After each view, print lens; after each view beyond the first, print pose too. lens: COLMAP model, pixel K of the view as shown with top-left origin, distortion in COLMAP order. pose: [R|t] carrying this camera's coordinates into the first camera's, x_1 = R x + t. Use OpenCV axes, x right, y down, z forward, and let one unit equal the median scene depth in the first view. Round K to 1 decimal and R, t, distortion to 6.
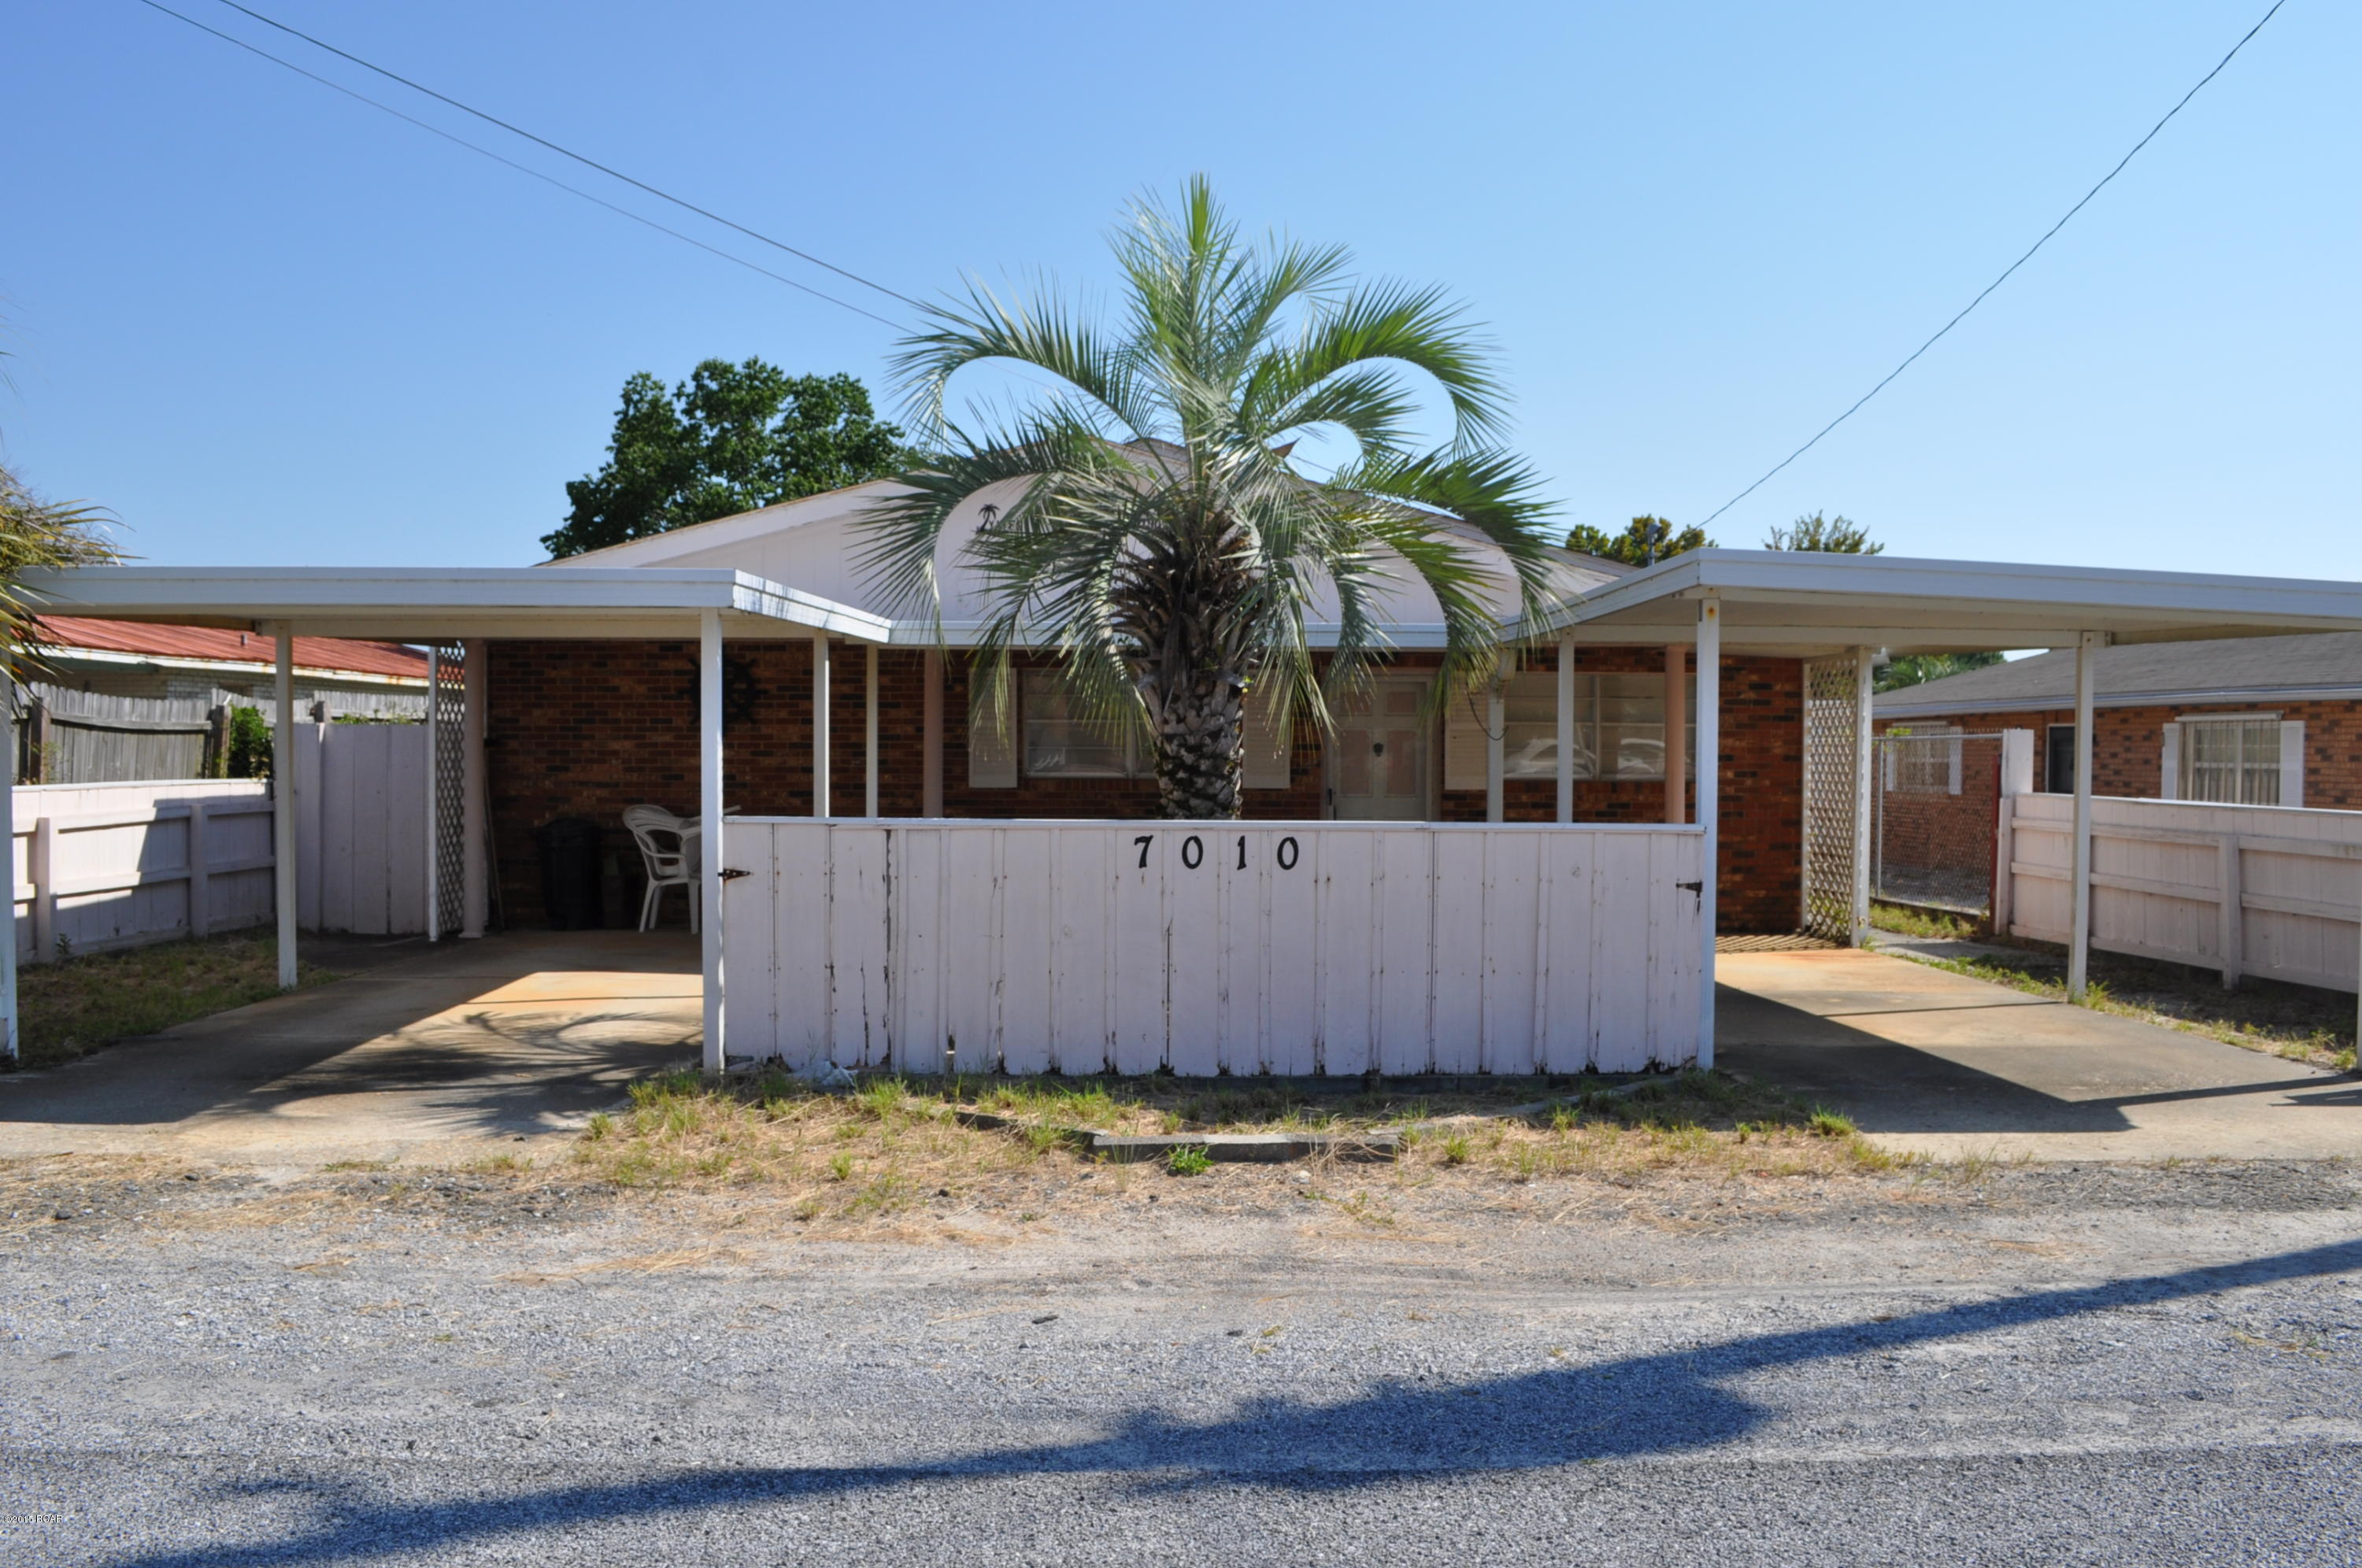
lens RADIAL K [[1826.6, 0, 1184.5], [0, 1826.6, 773.6], [0, 0, 1]] dist [-0.082387, -0.000319]
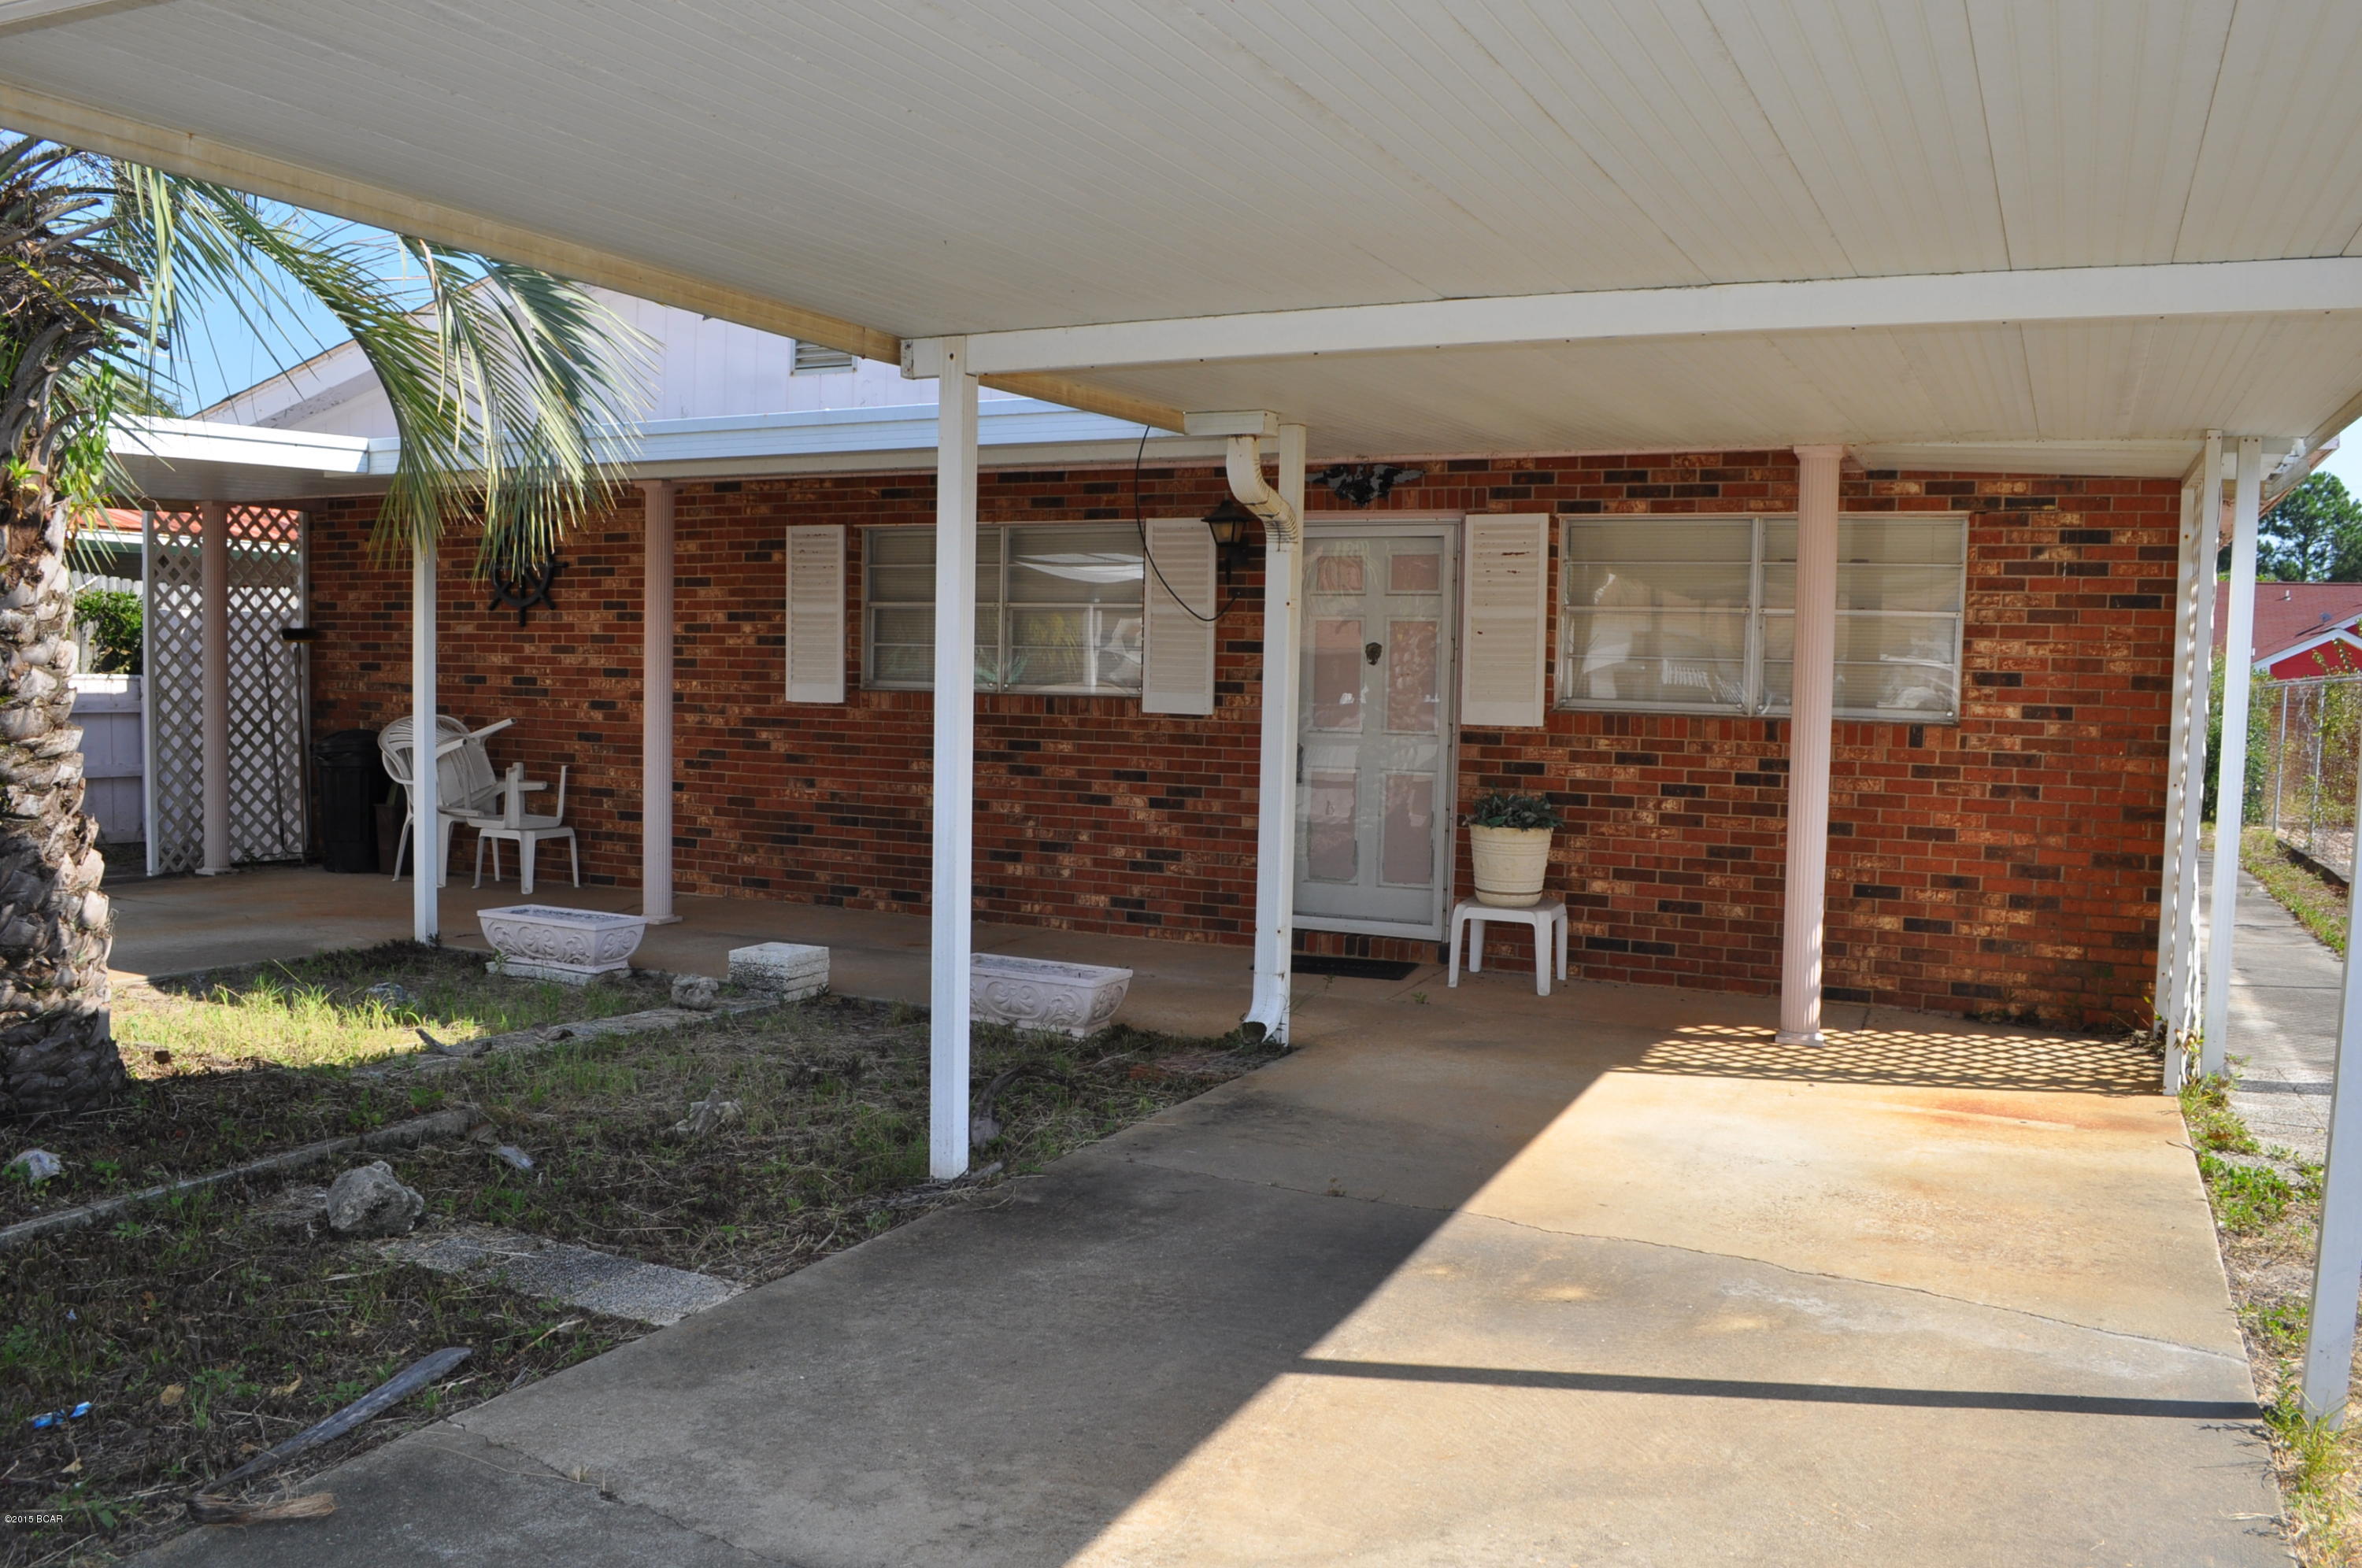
lens RADIAL K [[1826.6, 0, 1179.1], [0, 1826.6, 793.6], [0, 0, 1]] dist [-0.082387, -0.000319]
pose [[0.891351, 0.046133, -0.450960, 0.321964], [-0.022674, 0.998100, 0.057288, -0.000318], [0.452746, -0.040839, 0.890704, 0.452804]]
